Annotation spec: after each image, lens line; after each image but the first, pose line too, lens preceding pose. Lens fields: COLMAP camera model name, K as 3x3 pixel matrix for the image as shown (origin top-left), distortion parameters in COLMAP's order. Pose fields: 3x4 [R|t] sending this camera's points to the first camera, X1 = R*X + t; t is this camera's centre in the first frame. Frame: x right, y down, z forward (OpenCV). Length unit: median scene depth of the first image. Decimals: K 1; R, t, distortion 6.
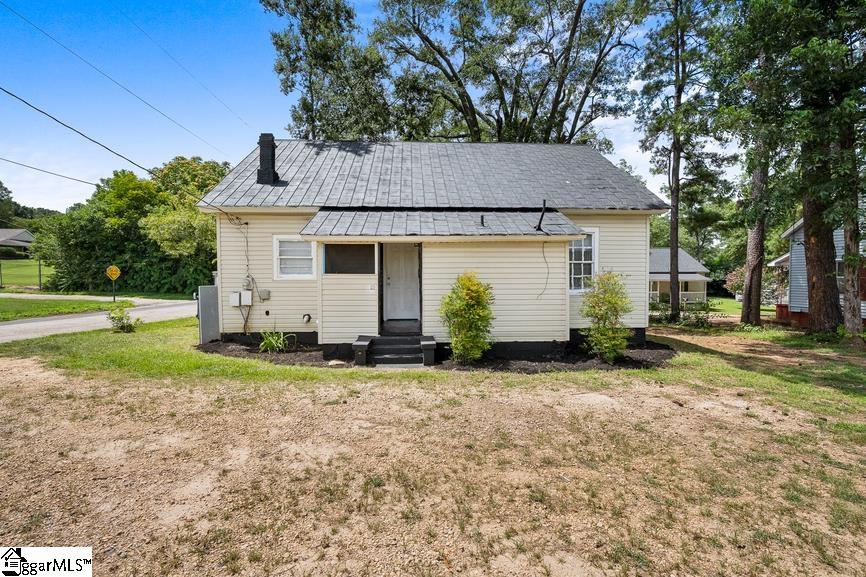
lens RADIAL K [[393.0, 0, 433.9], [0, 393.0, 287.4], [0, 0, 1]] dist [-0.012583, 0.000954]
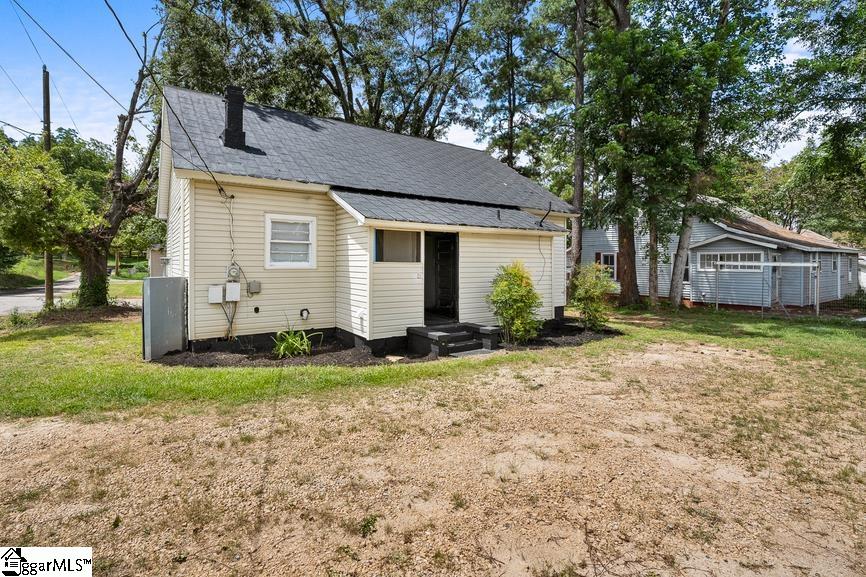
lens RADIAL K [[393.0, 0, 446.9], [0, 393.0, 263.8], [0, 0, 1]] dist [-0.012583, 0.000954]
pose [[0.862060, 0.004150, 0.506789, -0.553506], [0.010588, 0.999601, -0.026196, -0.004408], [-0.506695, 0.027949, 0.861672, 0.121636]]
